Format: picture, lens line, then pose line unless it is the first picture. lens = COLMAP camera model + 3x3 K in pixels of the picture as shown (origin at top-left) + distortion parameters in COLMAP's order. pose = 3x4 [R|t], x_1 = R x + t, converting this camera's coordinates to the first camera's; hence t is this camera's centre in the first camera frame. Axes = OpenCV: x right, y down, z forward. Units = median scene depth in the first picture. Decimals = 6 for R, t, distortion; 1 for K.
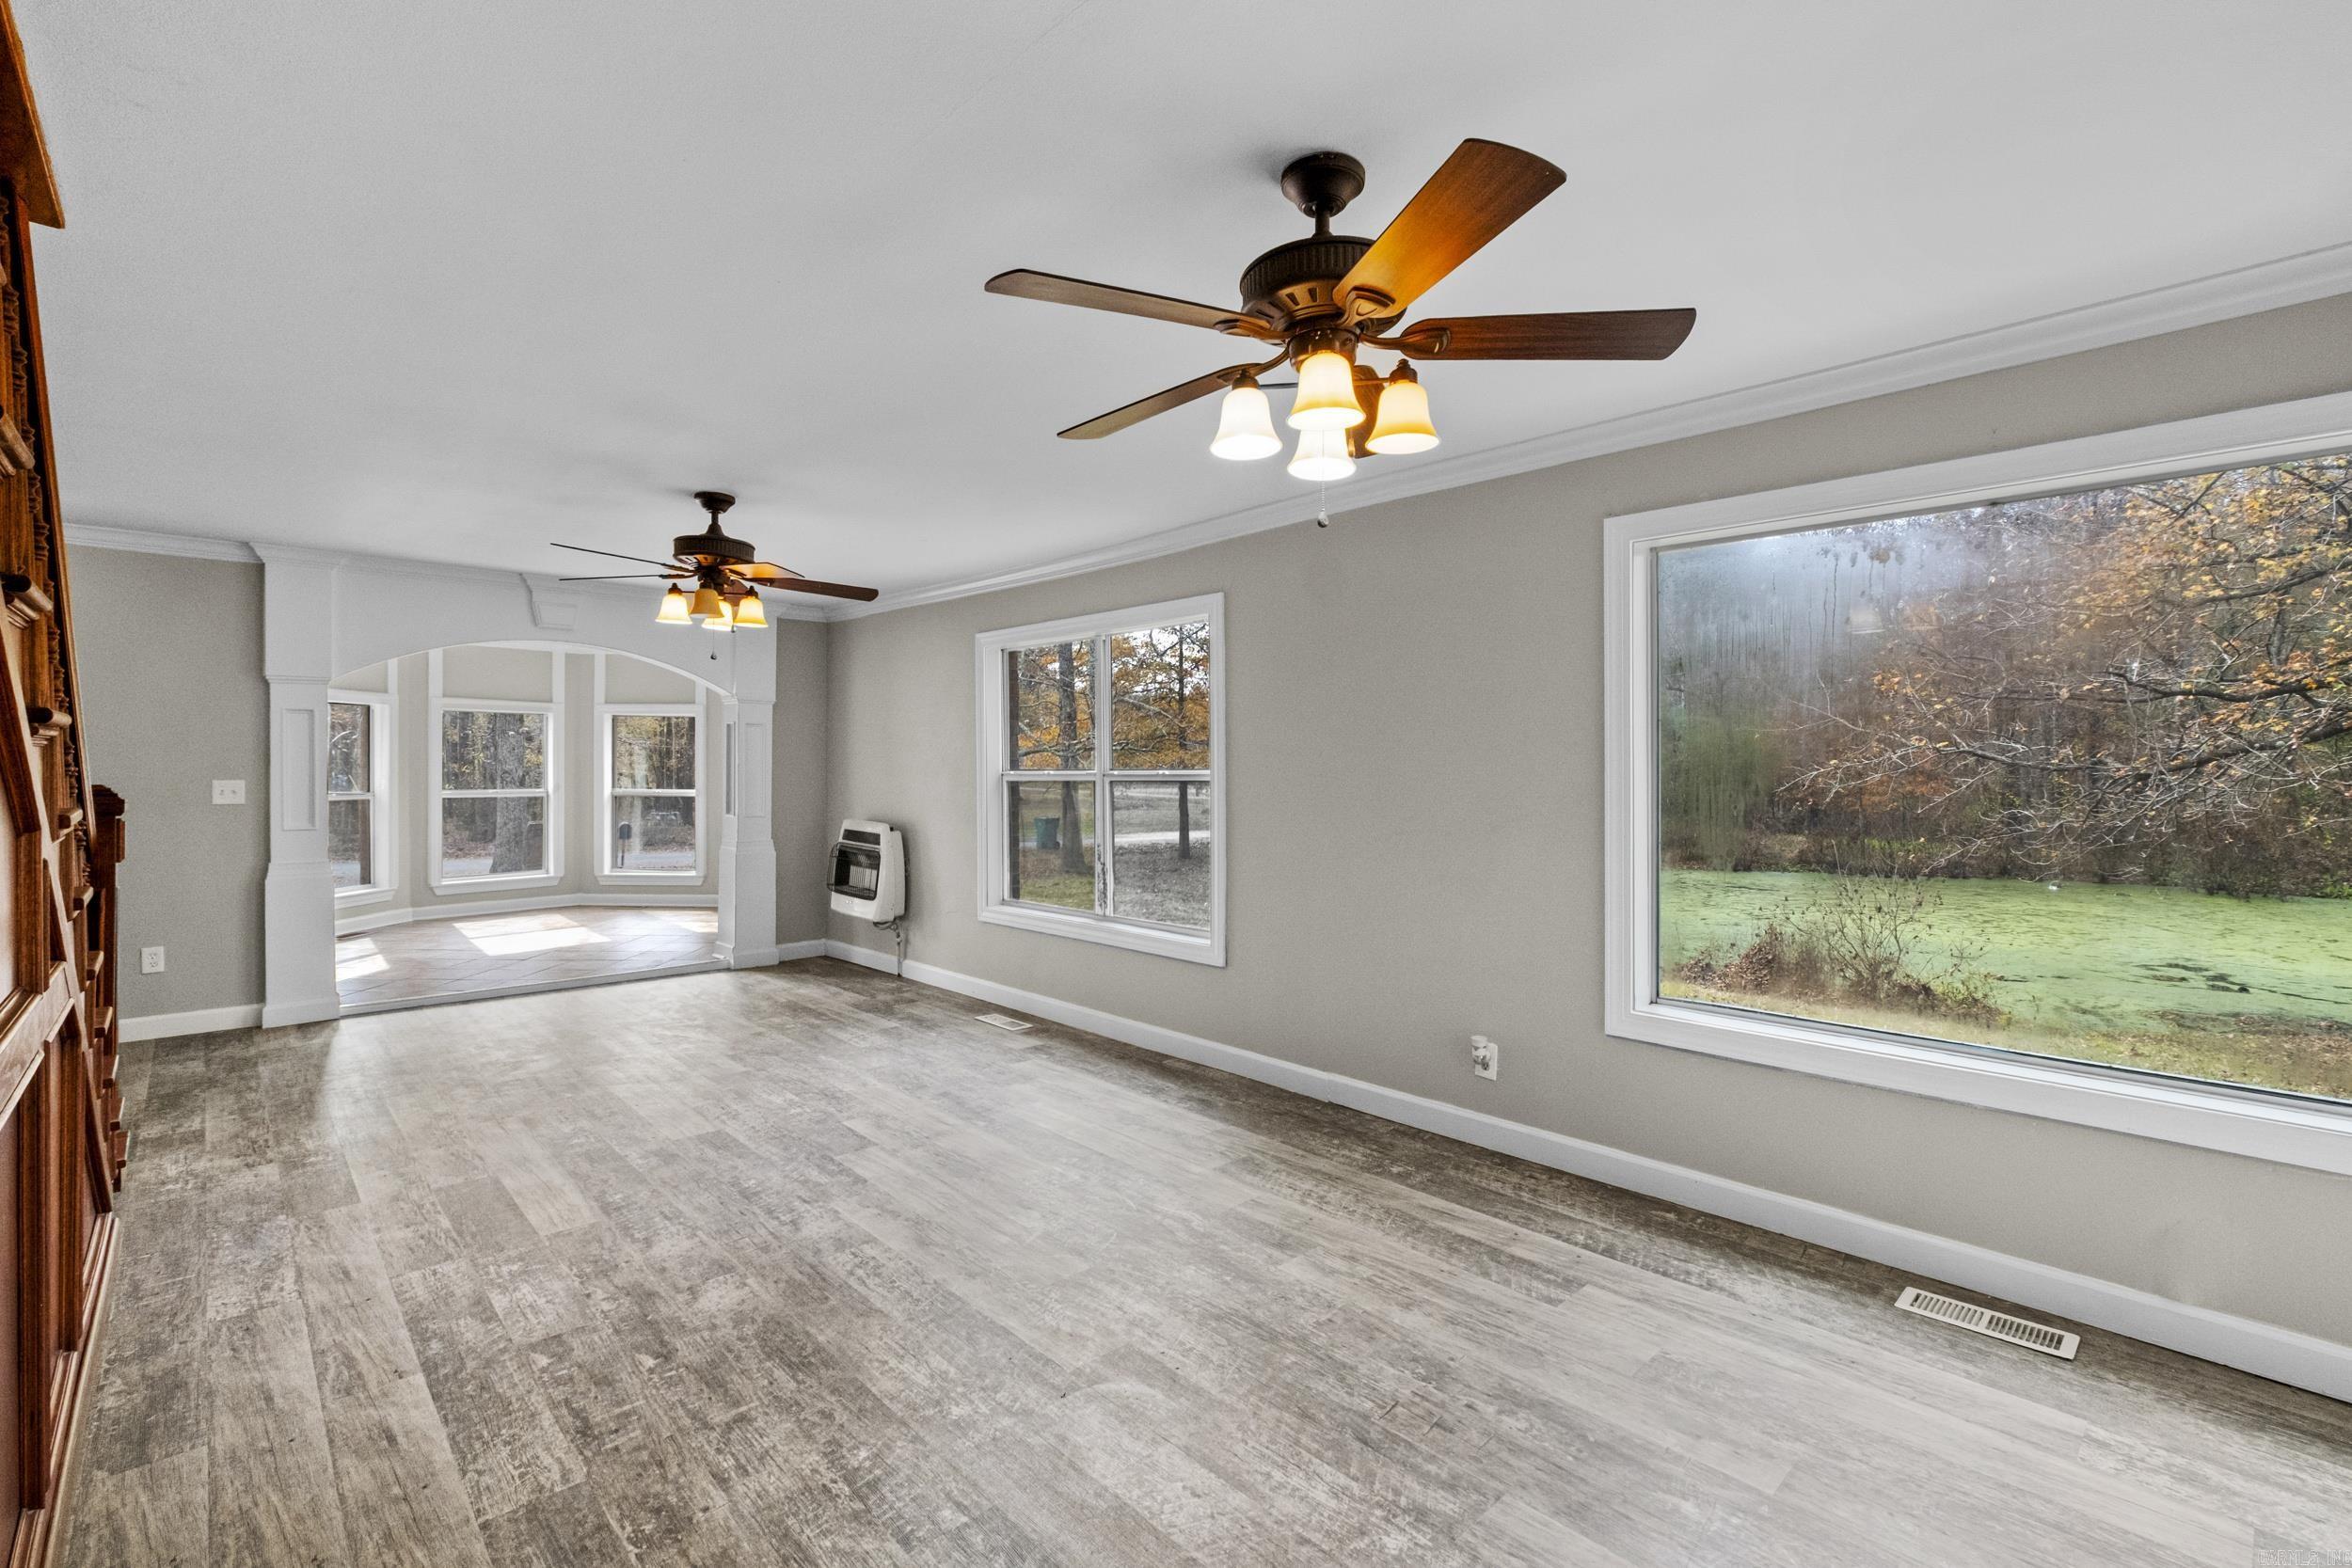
lens RADIAL K [[1044.8, 0, 1161.7], [0, 1044.8, 767.0], [0, 0, 1]] dist [-0.004120, 0.000521]
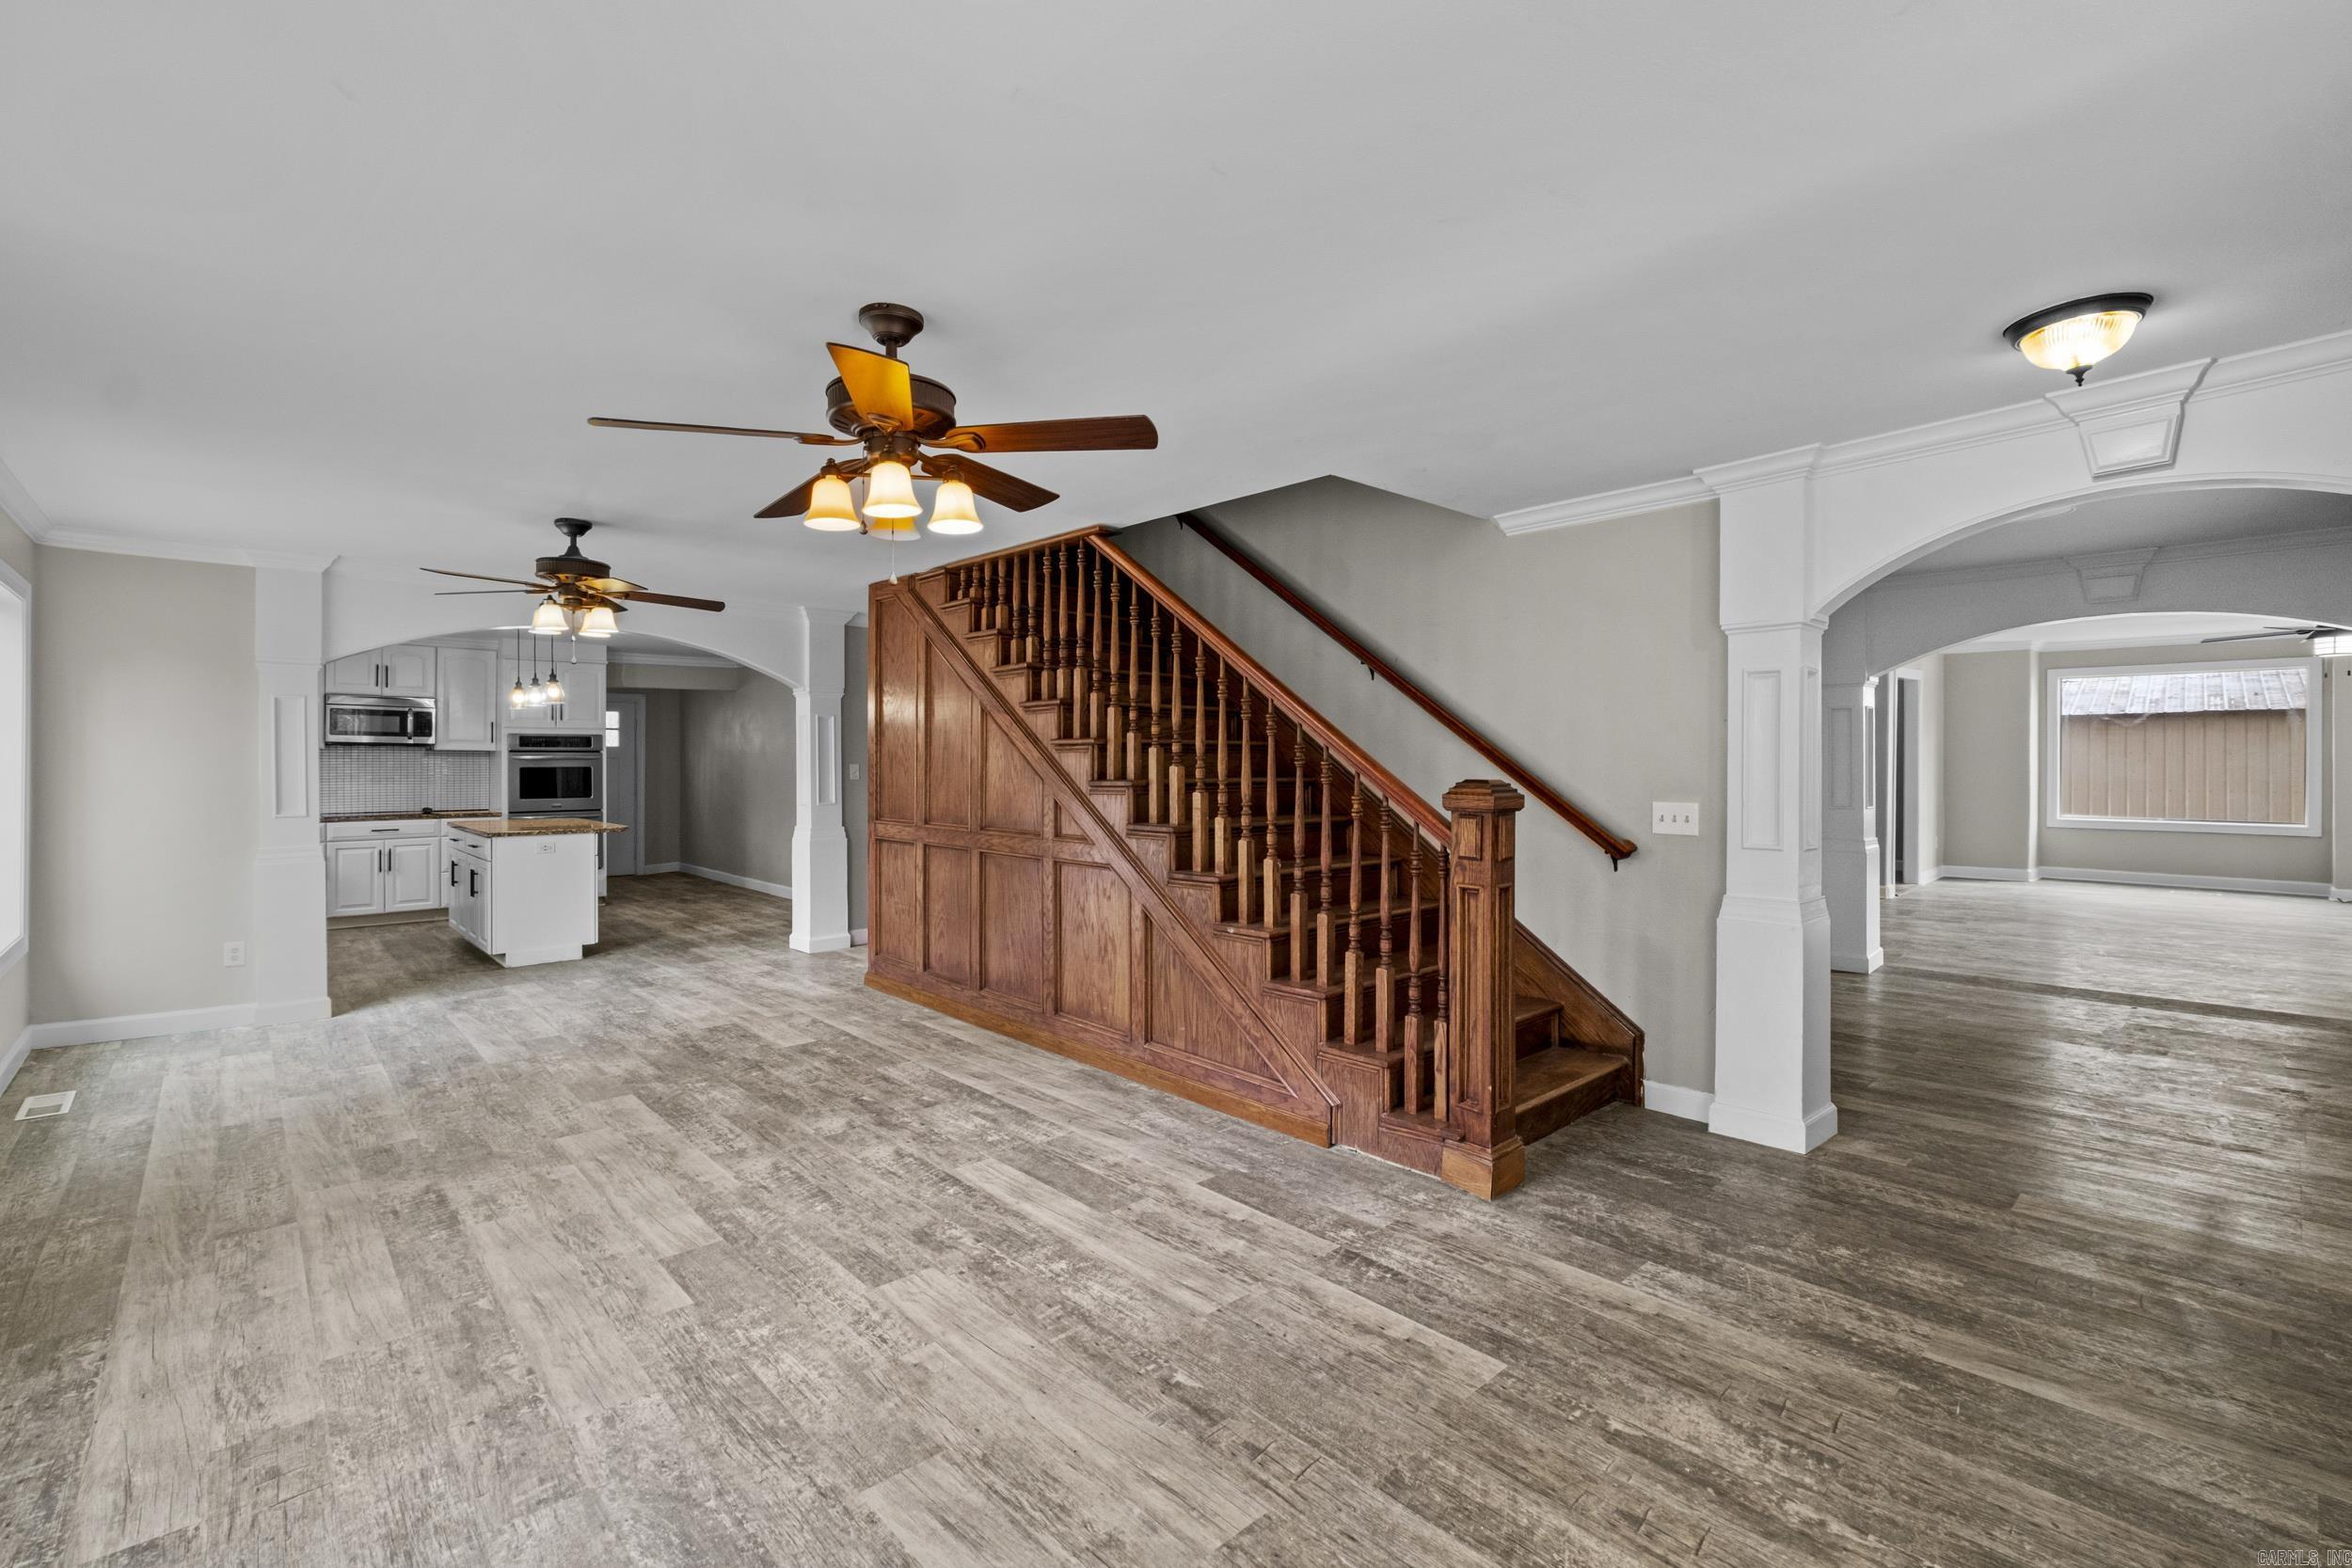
lens RADIAL K [[1044.8, 0, 1161.7], [0, 1044.8, 767.0], [0, 0, 1]] dist [-0.004120, 0.000521]
pose [[-0.999872, 0.000898, 0.016005, -0.693310], [0.001048, 0.999956, 0.009350, -0.001668], [-0.015996, 0.009365, -0.999828, 1.867412]]
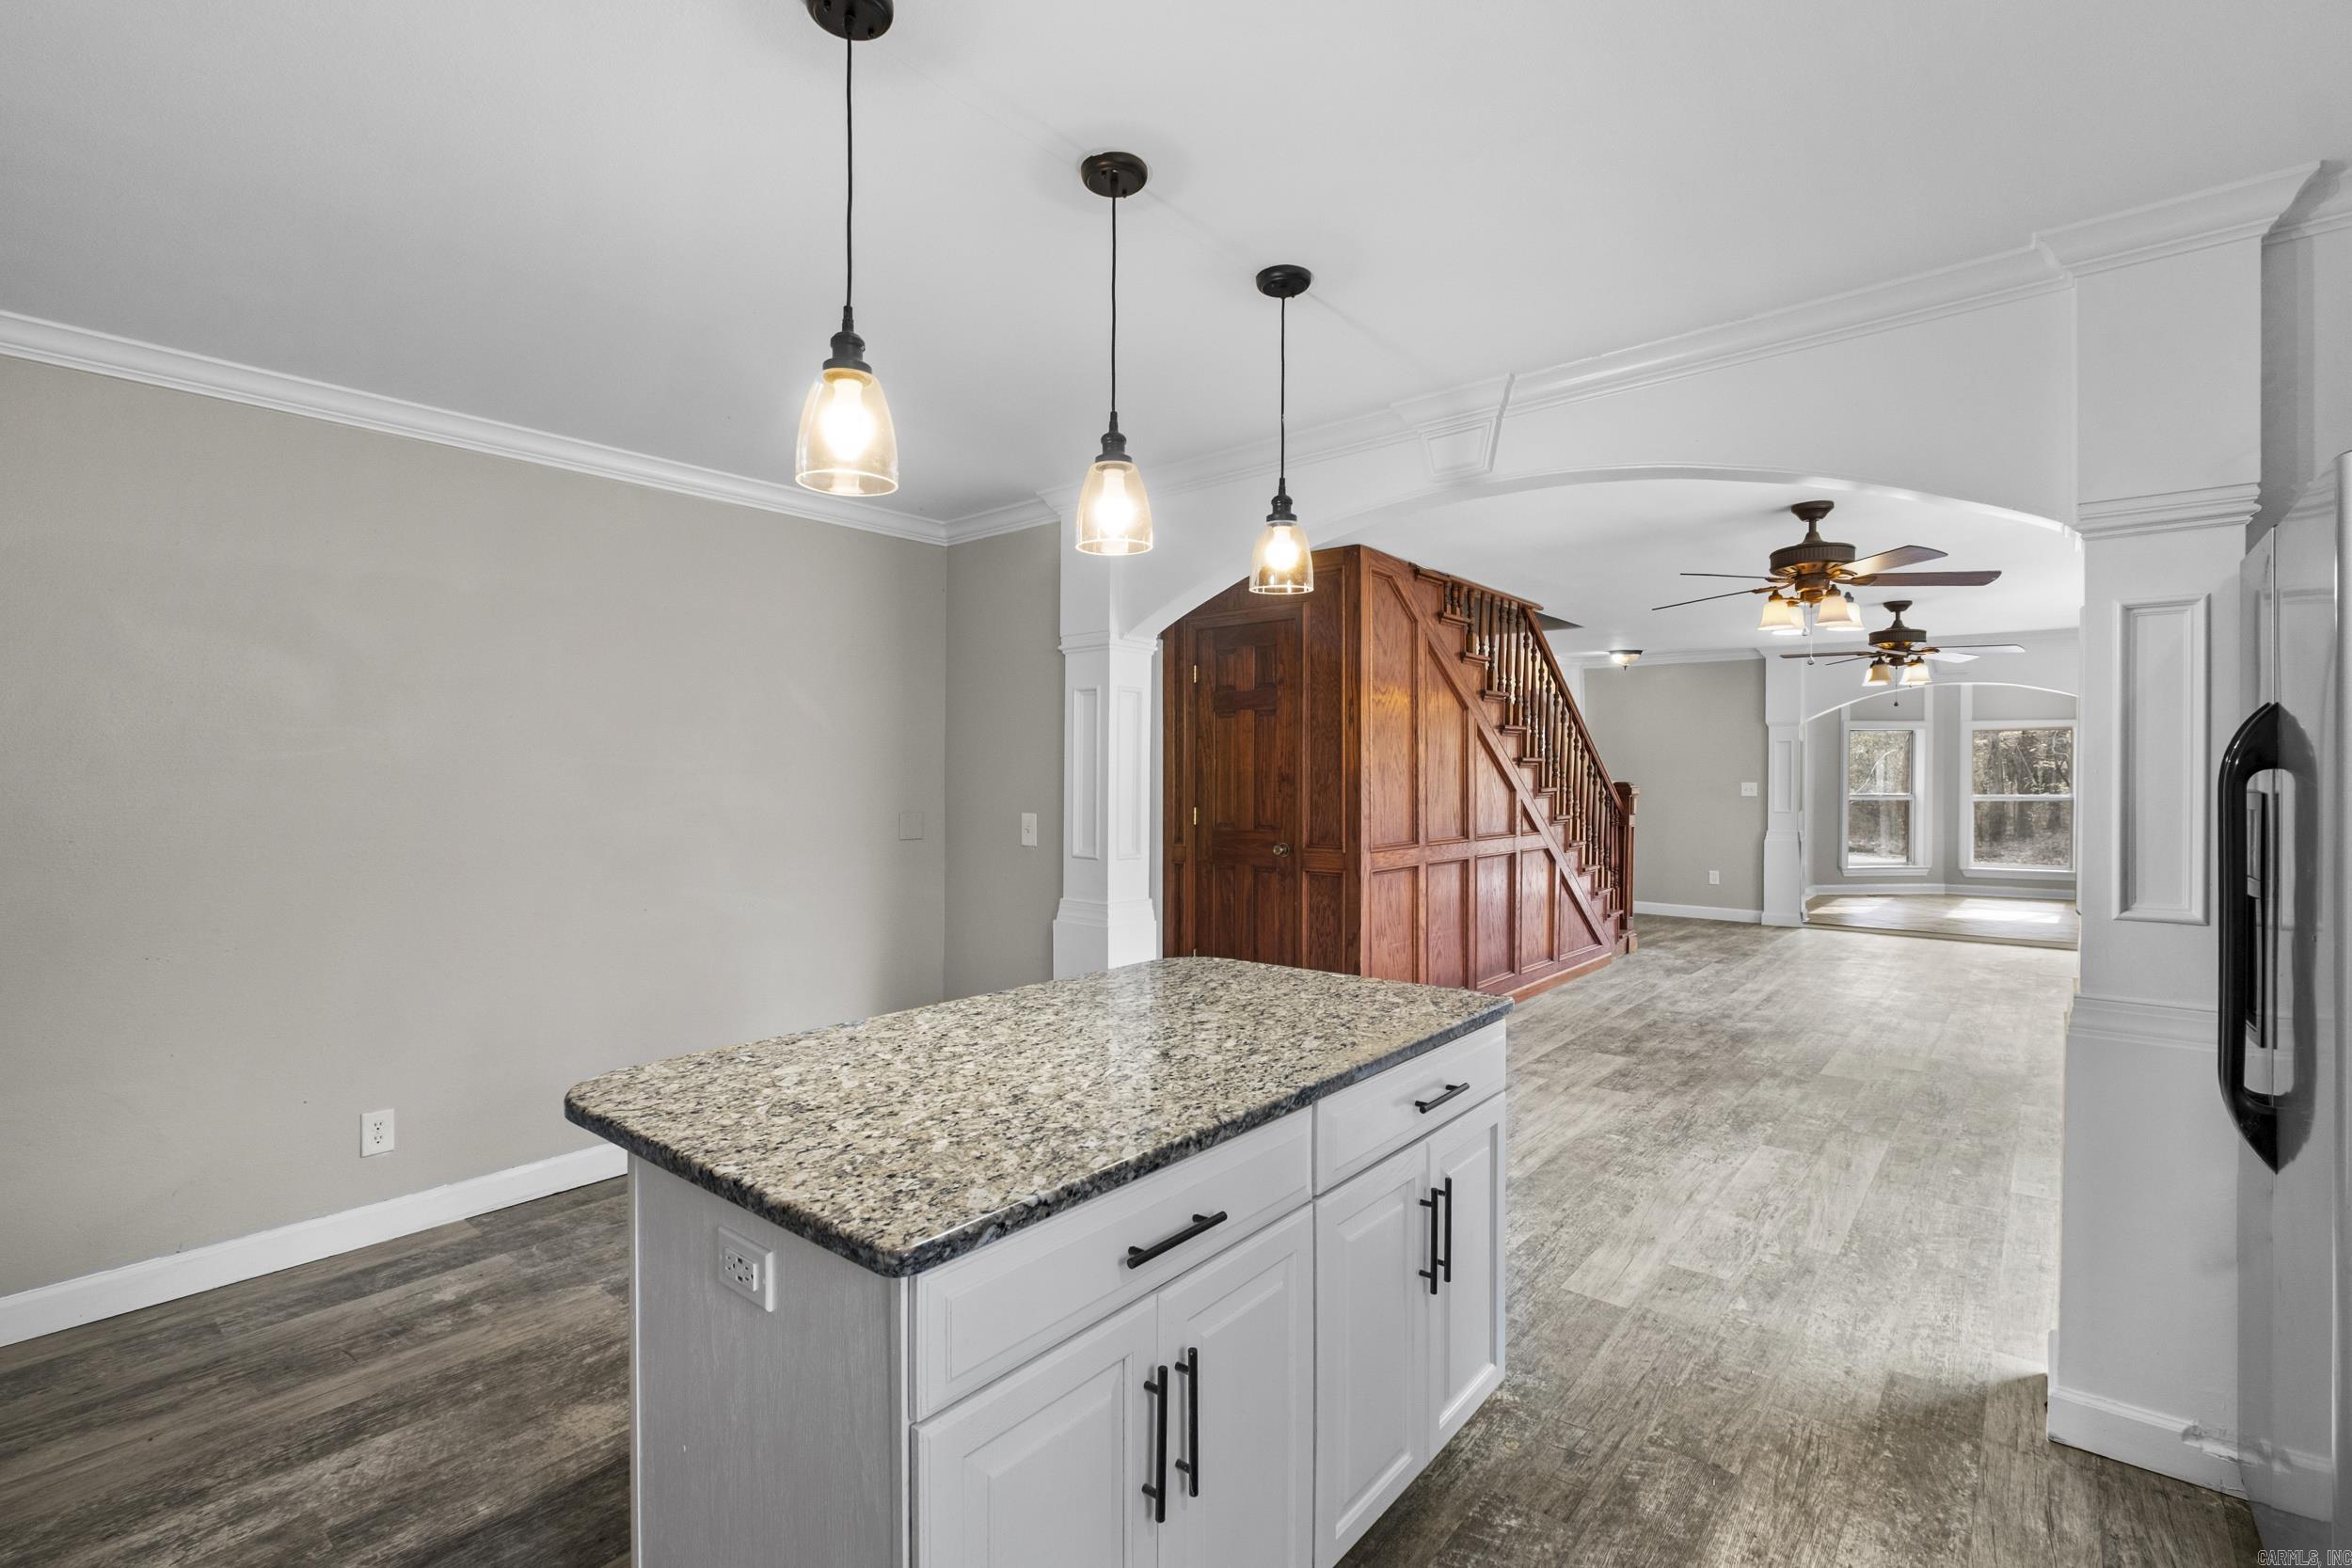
lens RADIAL K [[1063.6, 0, 1150.3], [0, 1063.6, 779.9], [0, 0, 1]] dist [-0.001255, 0.000140]
pose [[0.114611, 0.003399, -0.993405, 1.208596], [-0.001374, 0.999994, 0.003263, 0.004602], [0.993409, 0.000991, 0.114615, -0.348988]]
